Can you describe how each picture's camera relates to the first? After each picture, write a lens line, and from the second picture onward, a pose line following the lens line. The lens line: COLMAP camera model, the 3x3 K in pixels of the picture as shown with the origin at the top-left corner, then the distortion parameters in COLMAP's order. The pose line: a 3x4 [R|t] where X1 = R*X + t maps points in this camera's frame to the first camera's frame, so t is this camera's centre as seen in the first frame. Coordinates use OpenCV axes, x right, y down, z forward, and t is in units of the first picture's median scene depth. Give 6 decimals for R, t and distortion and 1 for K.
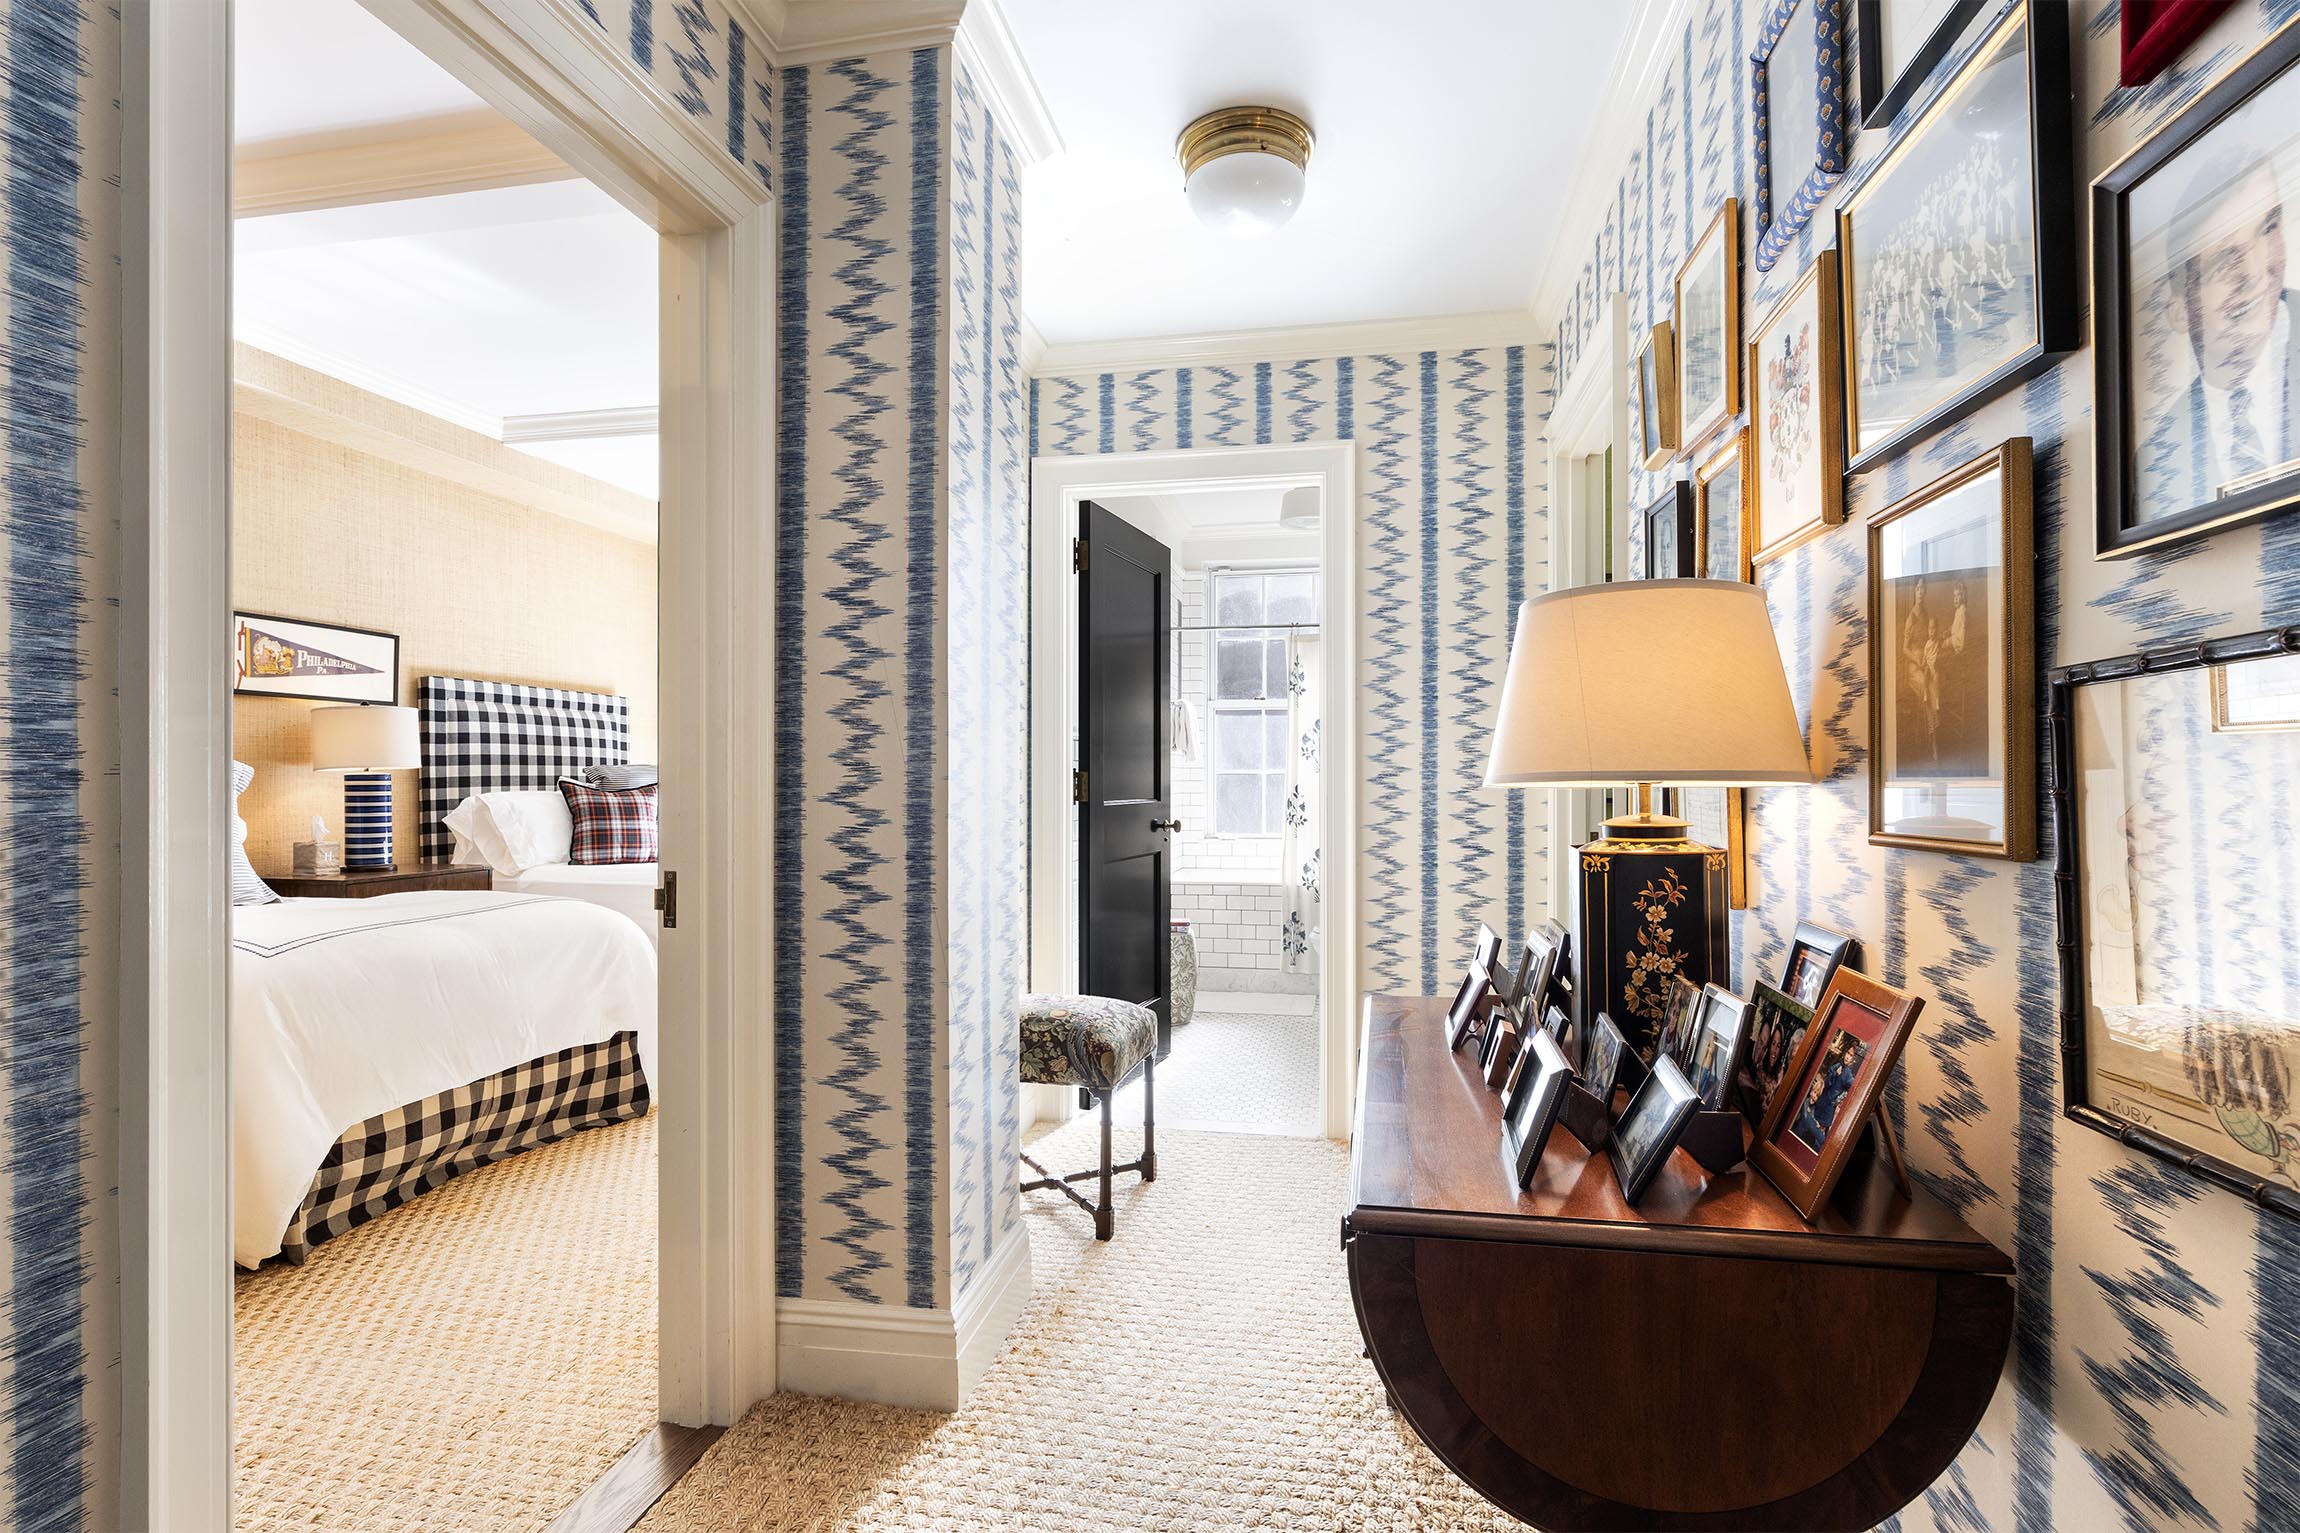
lens RADIAL K [[1176.3, 0, 1151.0], [0, 1176.3, 766.9], [0, 0, 1]] dist [-0.000129, -0.000001]
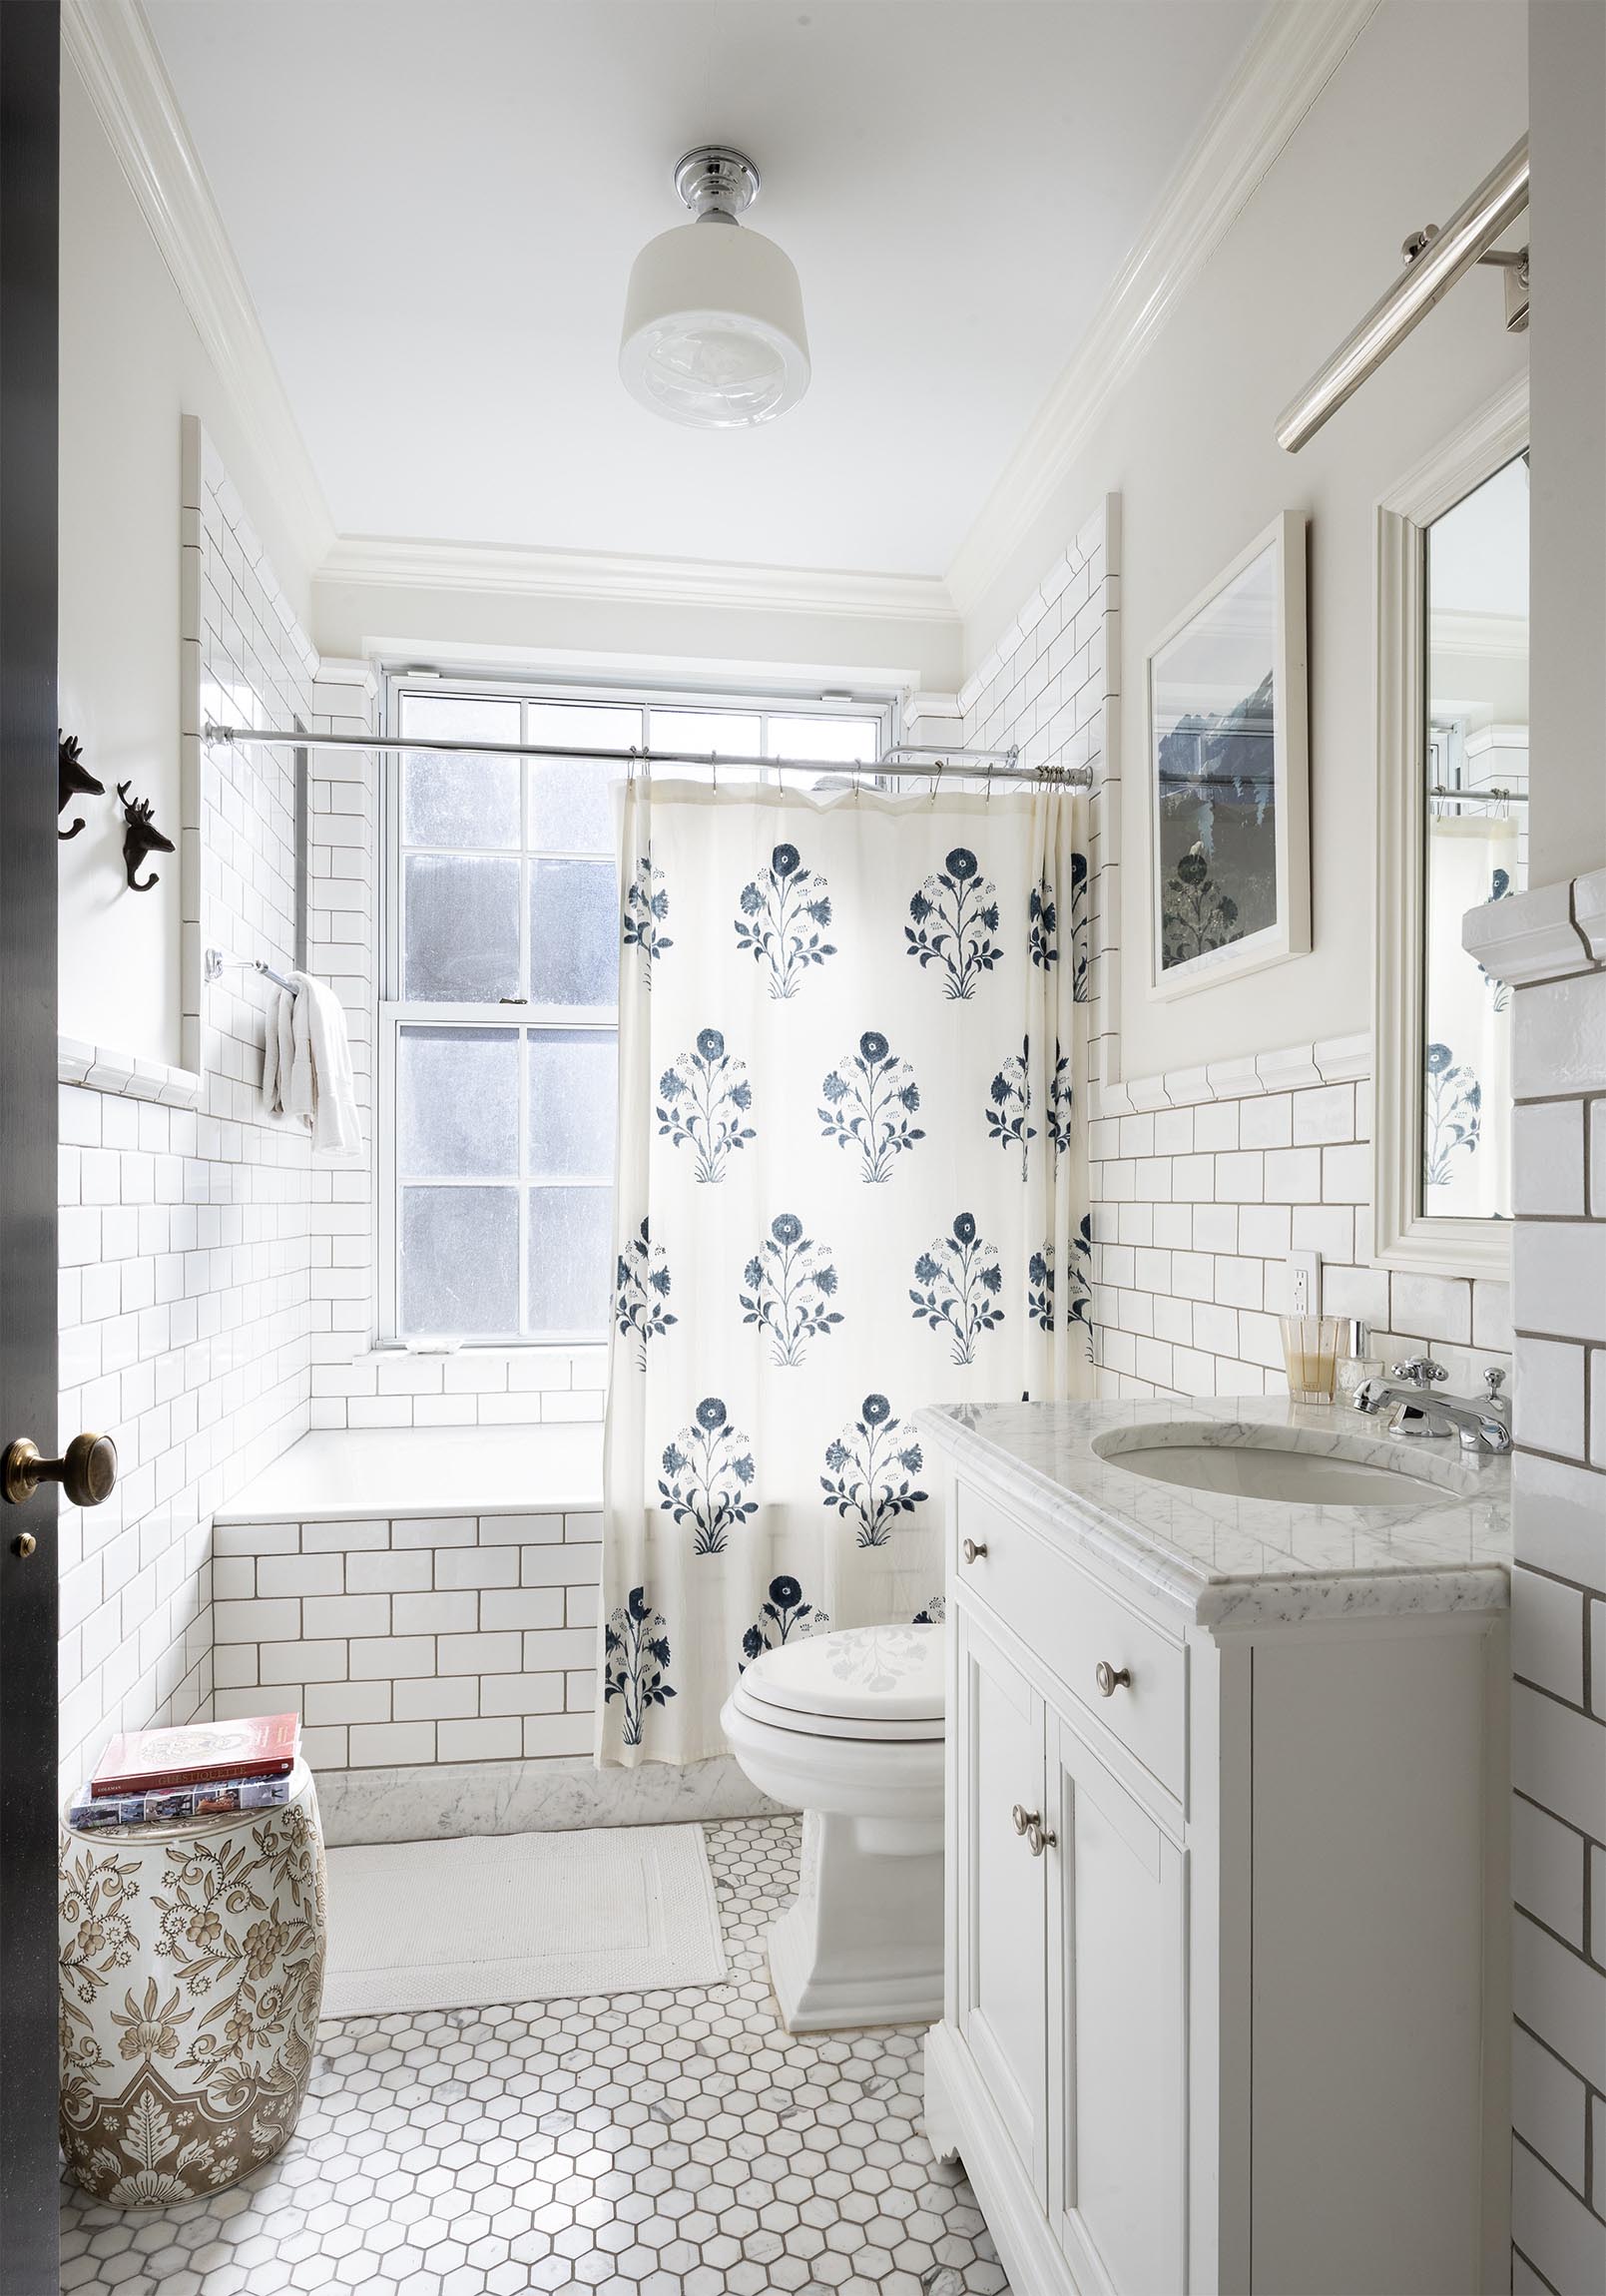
lens RADIAL K [[1342.4, 0, 810.1], [0, 1342.4, 1171.7], [0, 0, 1]] dist [0.005220, 0.000286]
pose [[0.939539, -0.000529, 0.342441, 0.034374], [0.001471, 0.999996, -0.002492, 0.002885], [-0.342438, 0.002845, 0.939536, 0.608822]]
